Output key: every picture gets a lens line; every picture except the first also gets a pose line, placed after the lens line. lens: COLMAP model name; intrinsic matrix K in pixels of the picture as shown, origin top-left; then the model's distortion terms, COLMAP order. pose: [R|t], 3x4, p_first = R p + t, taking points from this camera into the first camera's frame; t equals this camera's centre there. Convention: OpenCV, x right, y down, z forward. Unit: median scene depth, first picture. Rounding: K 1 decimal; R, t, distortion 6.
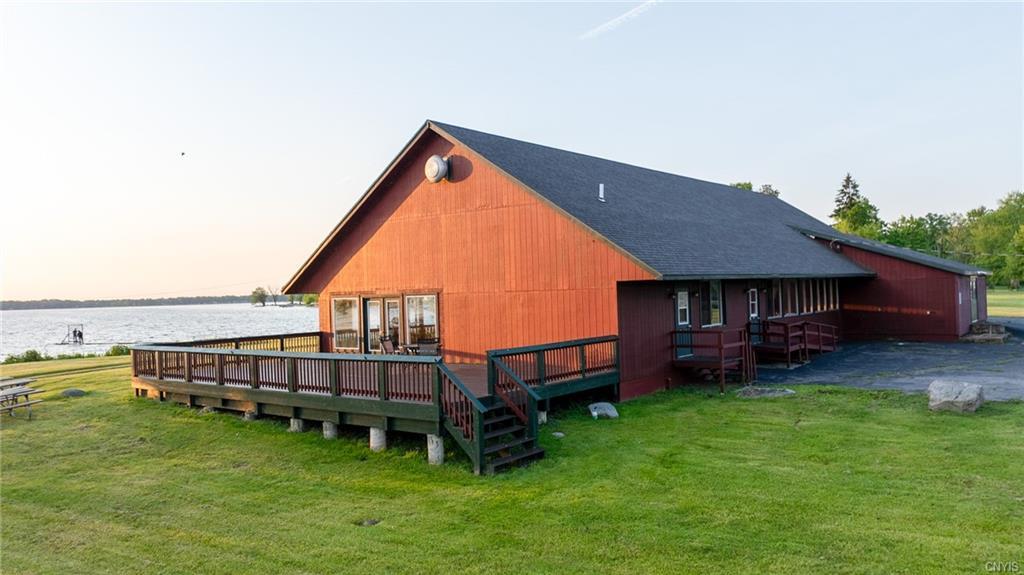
lens RADIAL K [[741.5, 0, 509.4], [0, 741.5, 286.3], [0, 0, 1]] dist [-0.038154, 0.012927]
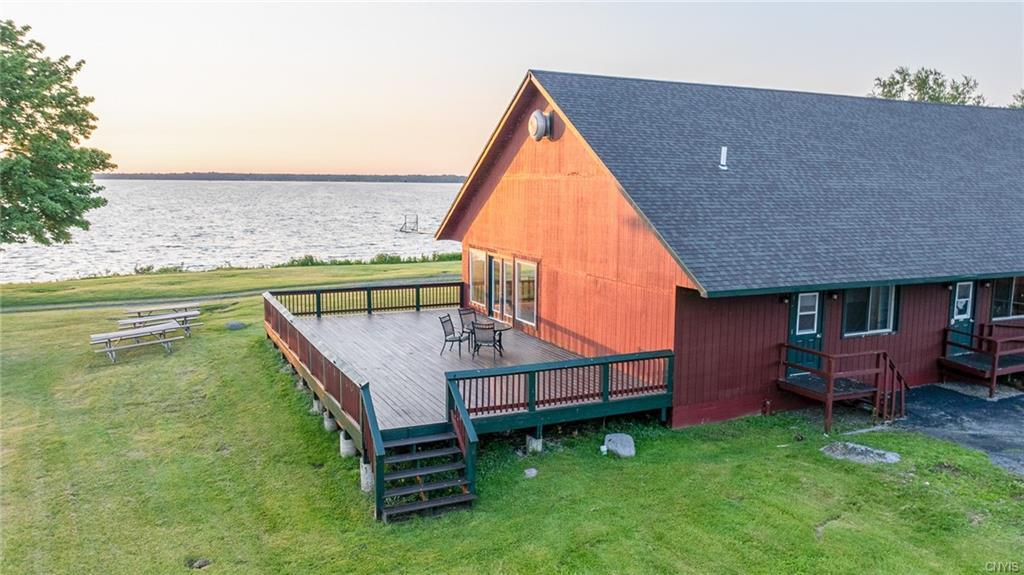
lens RADIAL K [[741.5, 0, 513.3], [0, 741.5, 286.5], [0, 0, 1]] dist [-0.038154, 0.012927]
pose [[0.903201, 0.097372, -0.418027, 0.279660], [-0.038833, 0.988472, 0.146342, -0.101369], [0.427457, -0.115943, 0.896570, 0.174236]]
